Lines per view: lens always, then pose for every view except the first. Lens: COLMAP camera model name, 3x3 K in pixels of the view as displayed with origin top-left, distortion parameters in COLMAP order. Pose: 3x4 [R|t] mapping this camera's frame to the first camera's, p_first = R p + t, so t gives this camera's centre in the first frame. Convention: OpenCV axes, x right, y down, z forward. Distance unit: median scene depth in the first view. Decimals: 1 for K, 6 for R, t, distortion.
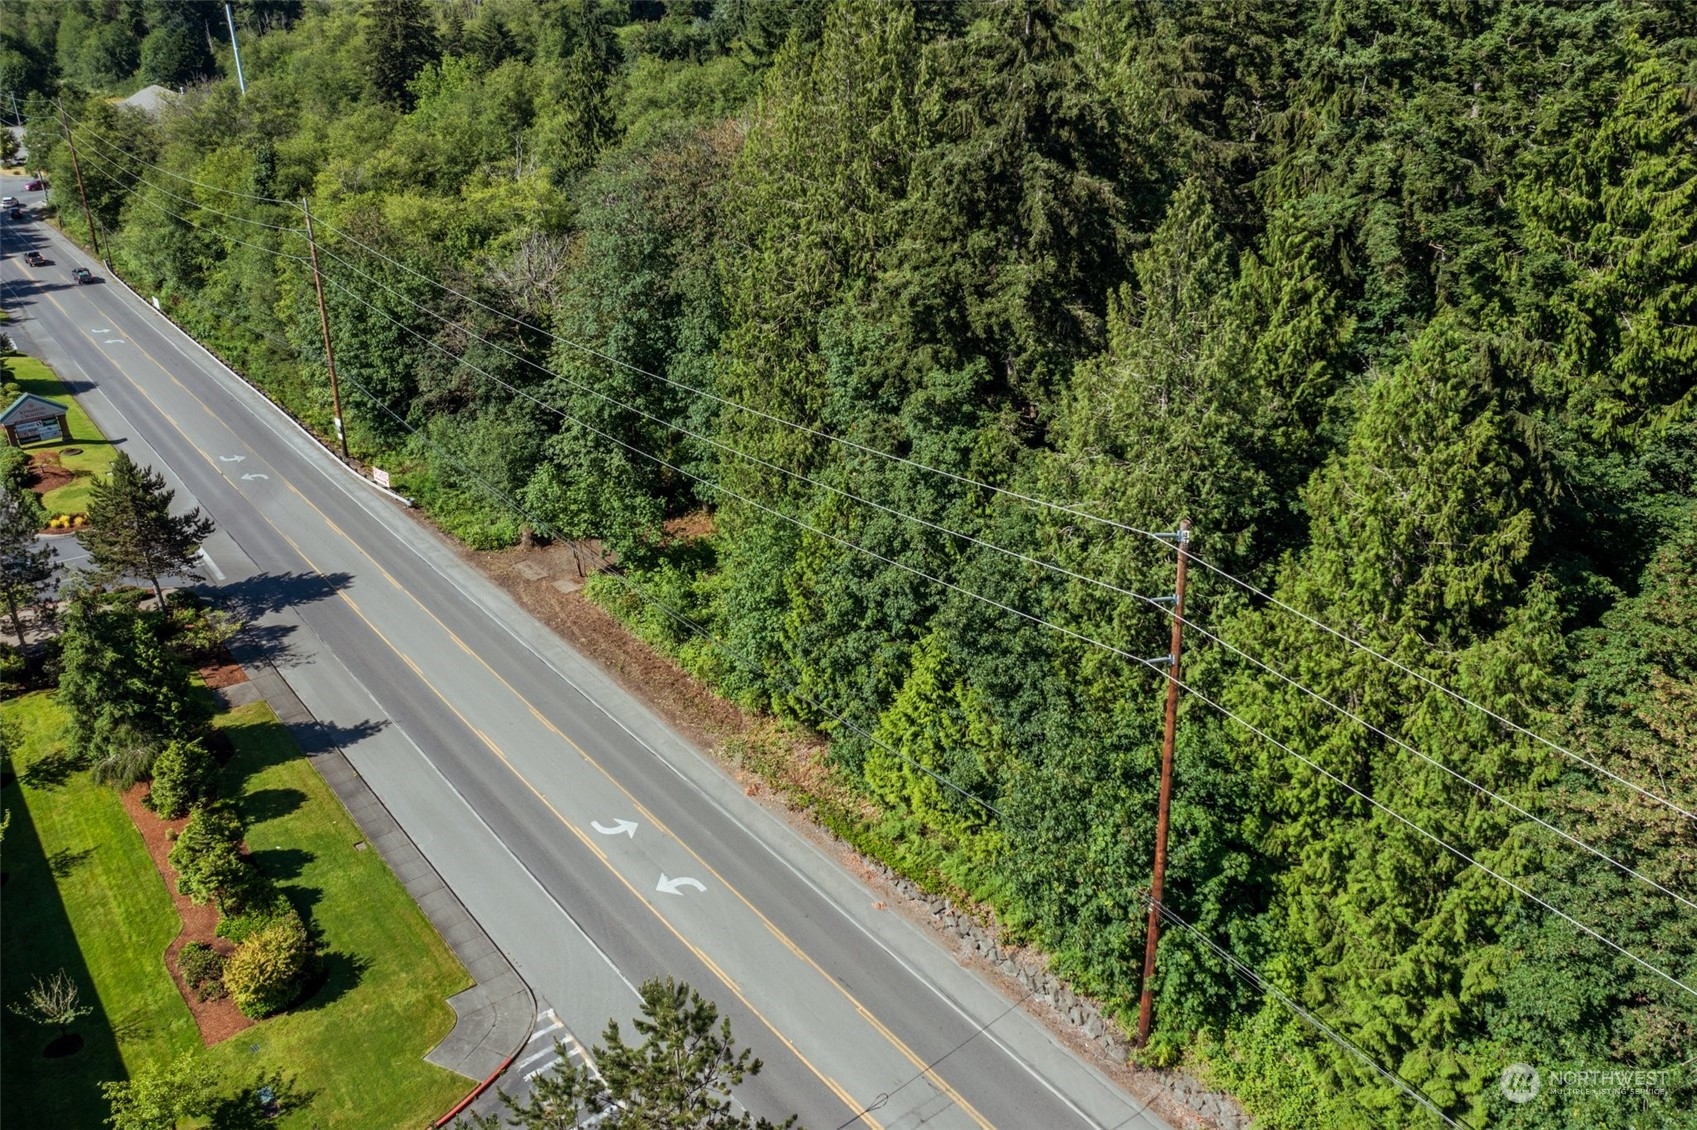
lens RADIAL K [[1338.6, 0, 850.9], [0, 1338.6, 564.7], [0, 0, 1]] dist [-0.018025, 0.008614]
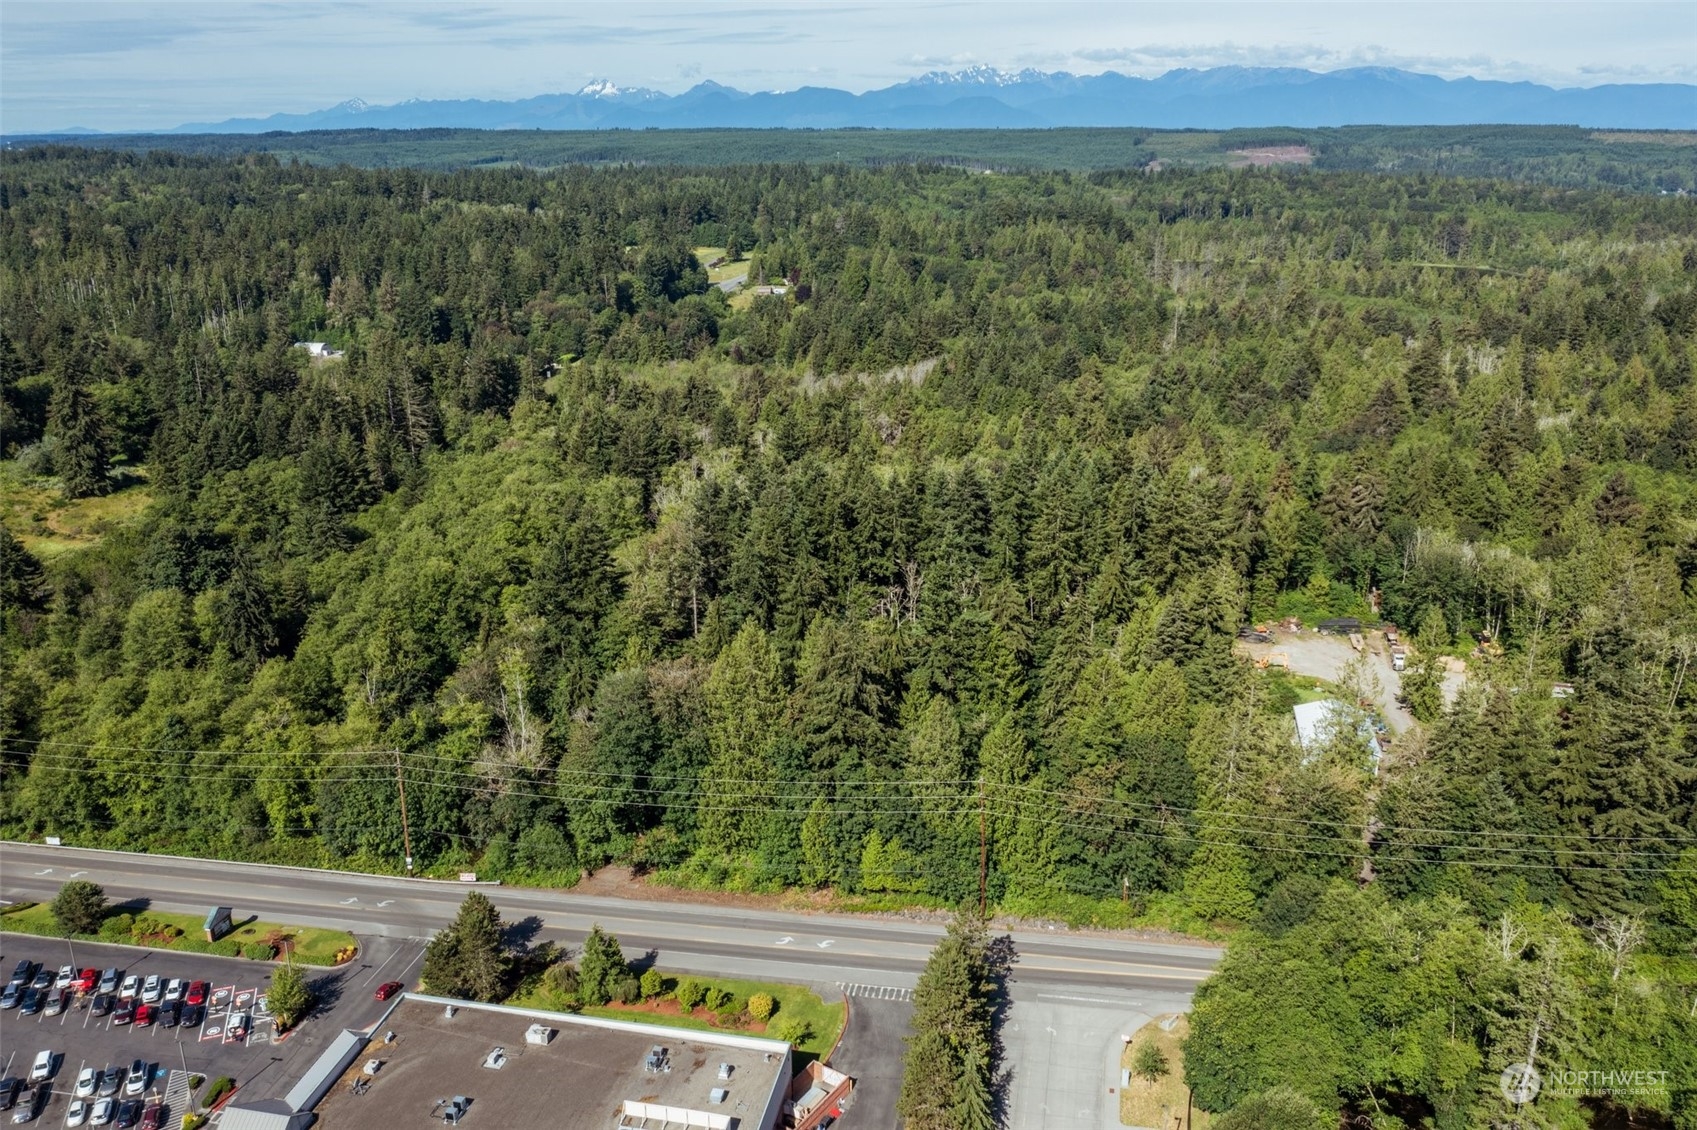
lens RADIAL K [[1343.4, 0, 850.4], [0, 1343.4, 562.6], [0, 0, 1]] dist [-0.017228, 0.005113]
pose [[0.757027, -0.197351, 0.622866, -1.849147], [0.294138, 0.954169, -0.055172, -0.403960], [-0.583431, 0.224975, 0.780381, -1.614542]]
